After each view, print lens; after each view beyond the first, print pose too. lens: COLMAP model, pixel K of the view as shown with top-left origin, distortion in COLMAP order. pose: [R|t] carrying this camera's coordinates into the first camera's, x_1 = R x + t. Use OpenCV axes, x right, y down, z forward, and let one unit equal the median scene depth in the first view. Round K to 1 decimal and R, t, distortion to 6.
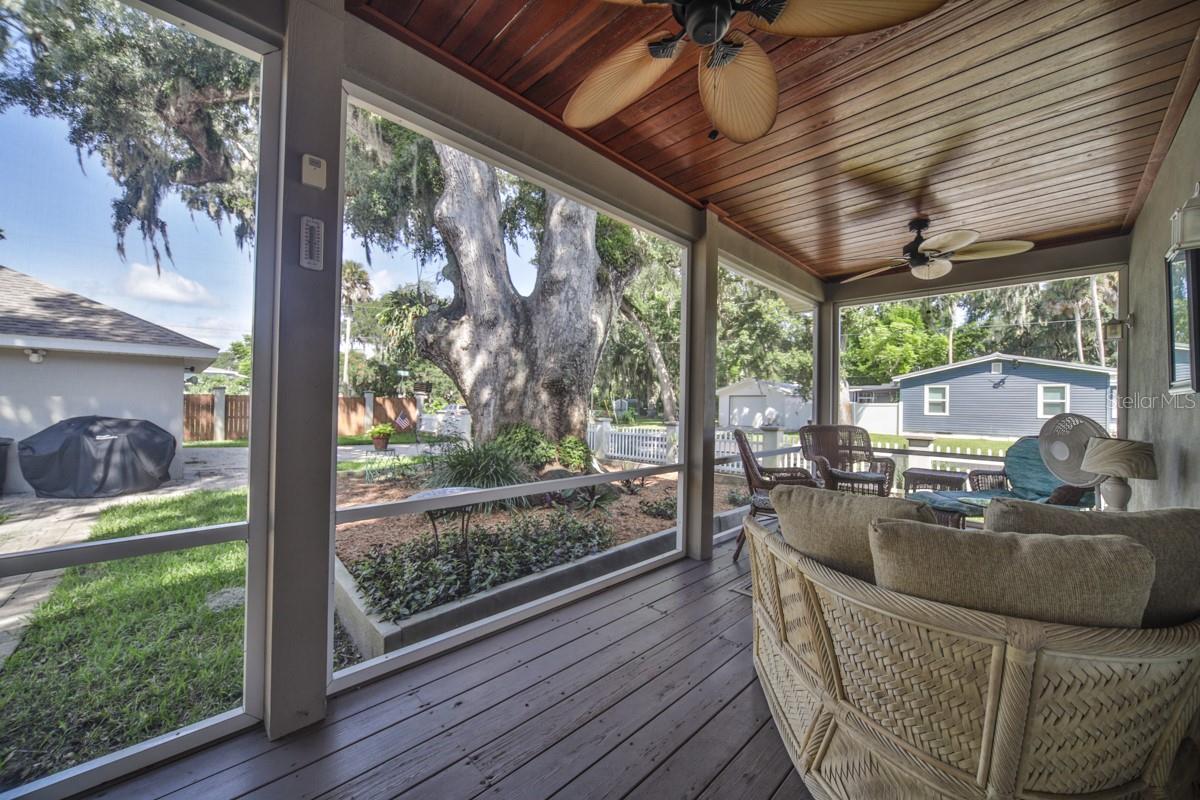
lens RADIAL K [[446.7, 0, 599.5], [0, 446.7, 397.9], [0, 0, 1]] dist [-0.001499, 0.000305]
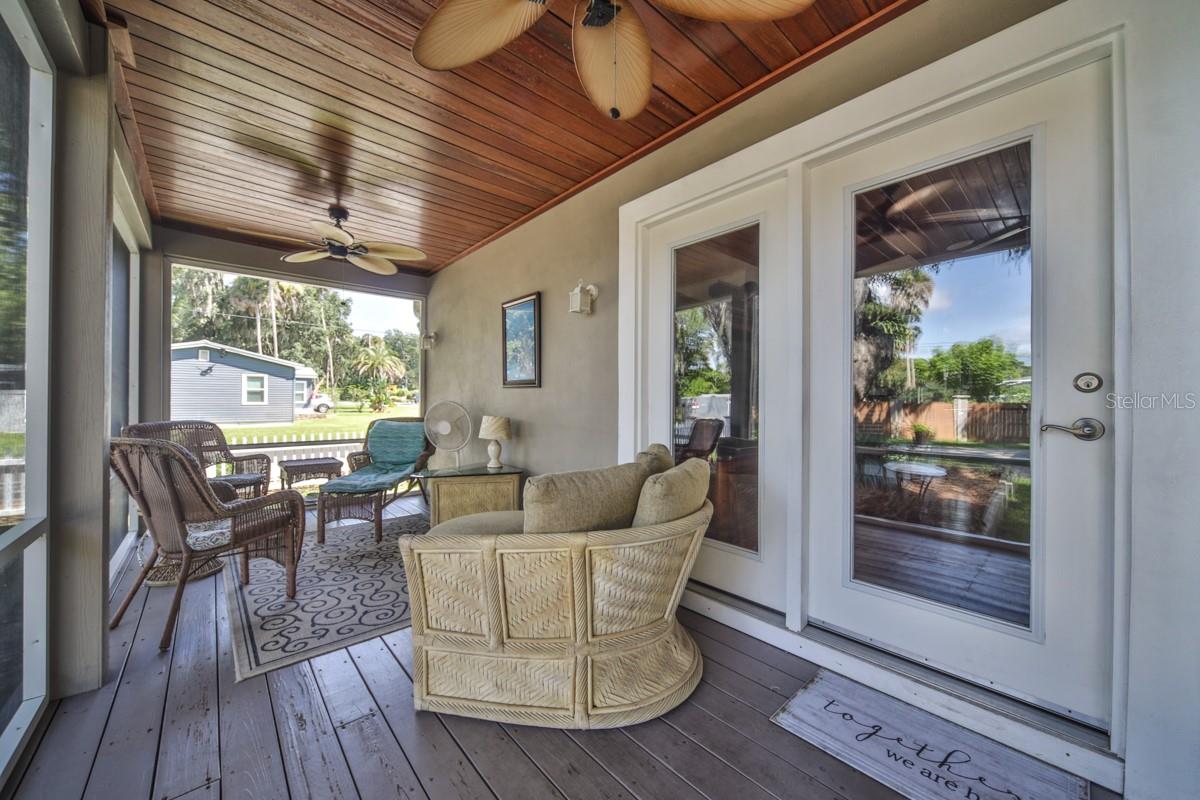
lens RADIAL K [[446.7, 0, 599.5], [0, 446.7, 397.9], [0, 0, 1]] dist [-0.001499, 0.000305]
pose [[0.059300, -0.012949, 0.998156, -0.145438], [-0.015999, 0.999775, 0.013921, -0.001209], [-0.998112, -0.016795, 0.059079, 0.193010]]
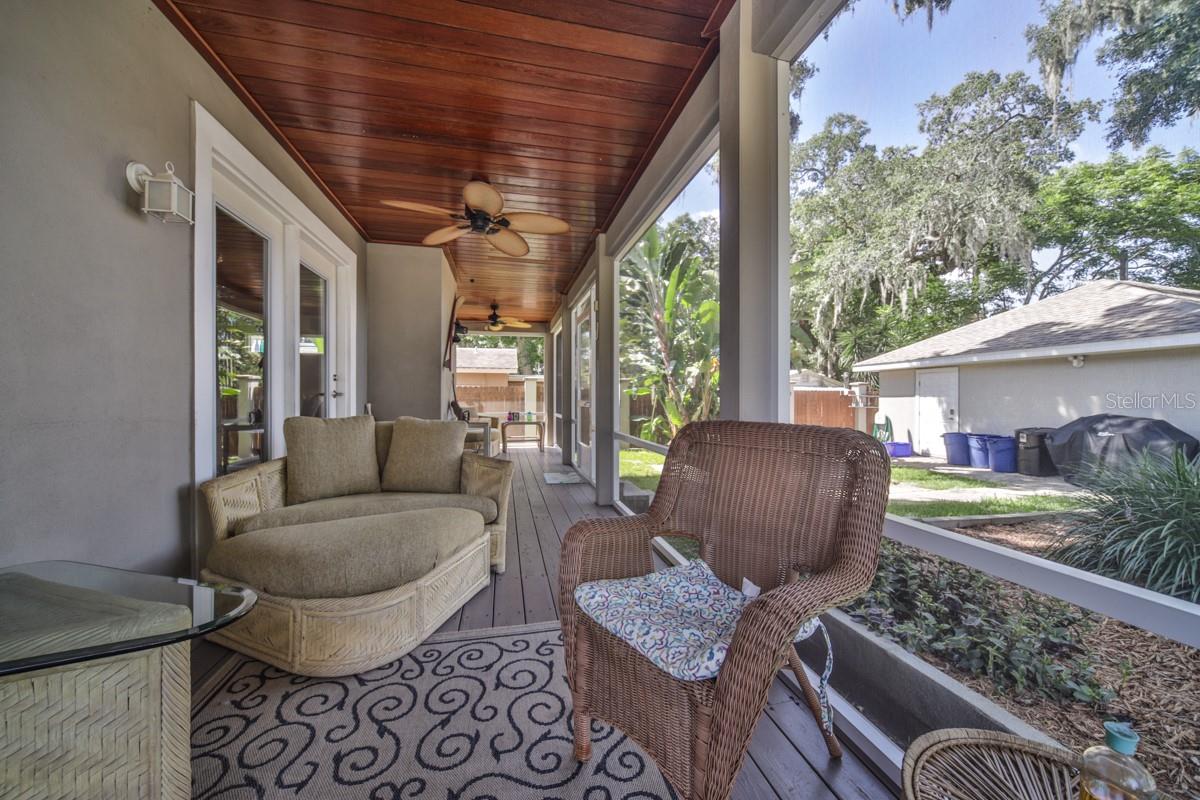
lens RADIAL K [[438.1, 0, 600.0], [0, 438.1, 400.0], [0, 0, 1]] dist [0.000912, 0.000218]
pose [[-0.531469, -0.017161, -0.846904, 0.344618], [-0.000686, 0.999803, -0.019829, 0.029014], [0.847077, -0.009958, -0.531376, 0.560726]]
